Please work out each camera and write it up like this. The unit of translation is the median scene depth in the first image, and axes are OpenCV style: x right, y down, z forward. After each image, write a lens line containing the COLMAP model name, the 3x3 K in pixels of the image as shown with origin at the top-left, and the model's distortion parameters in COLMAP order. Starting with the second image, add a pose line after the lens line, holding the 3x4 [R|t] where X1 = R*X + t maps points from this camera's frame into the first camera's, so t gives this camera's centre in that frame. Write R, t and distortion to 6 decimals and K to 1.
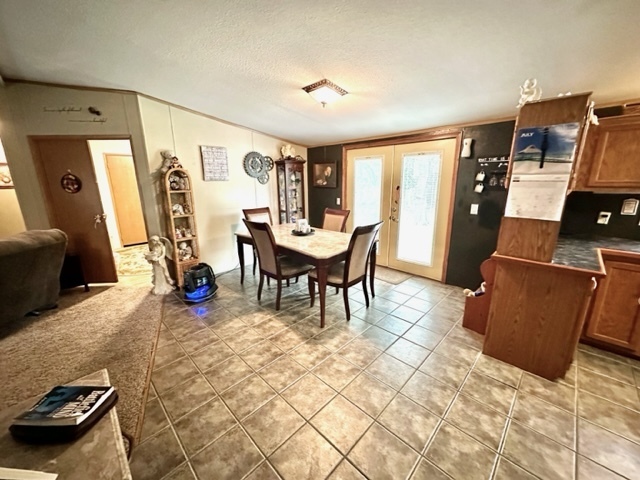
lens RADIAL K [[254.6, 0, 319.5], [0, 254.6, 240.7], [0, 0, 1]] dist [-0.003520, 0.000916]
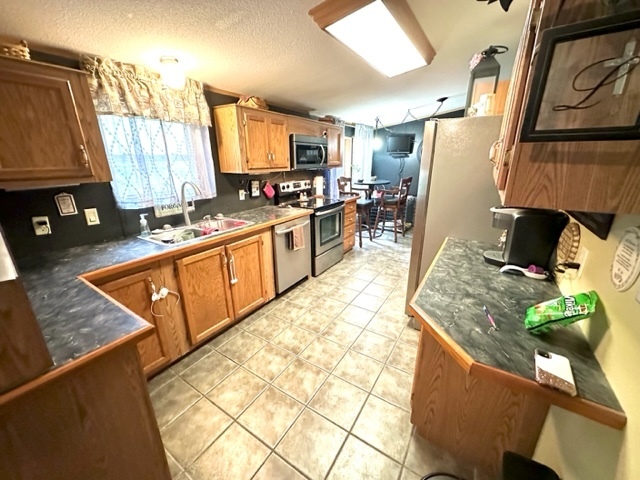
lens RADIAL K [[254.6, 0, 320.3], [0, 254.6, 239.8], [0, 0, 1]] dist [-0.003520, 0.000916]
pose [[-0.208435, -0.286084, 0.935260, 0.260753], [0.239630, 0.912178, 0.332428, -0.077348], [-0.948226, 0.293406, -0.121575, 0.307394]]
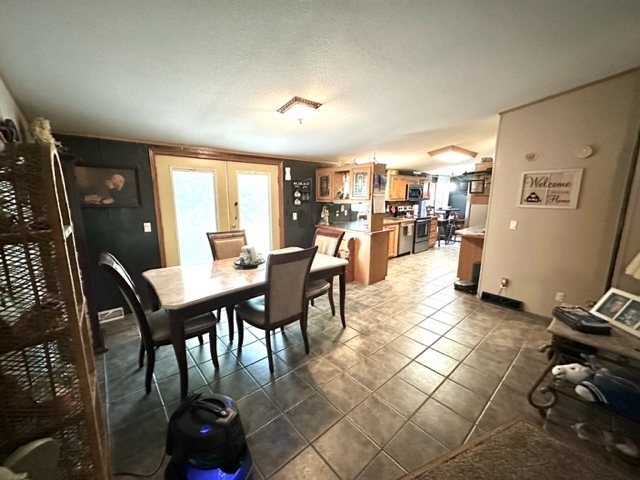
lens RADIAL K [[254.6, 0, 320.2], [0, 254.6, 240.8], [0, 0, 1]] dist [-0.003520, 0.000916]
pose [[0.069564, -0.165967, 0.983675, -0.823079], [0.232242, 0.961664, 0.145829, -0.166049], [-0.970167, 0.218306, 0.105442, 0.728476]]
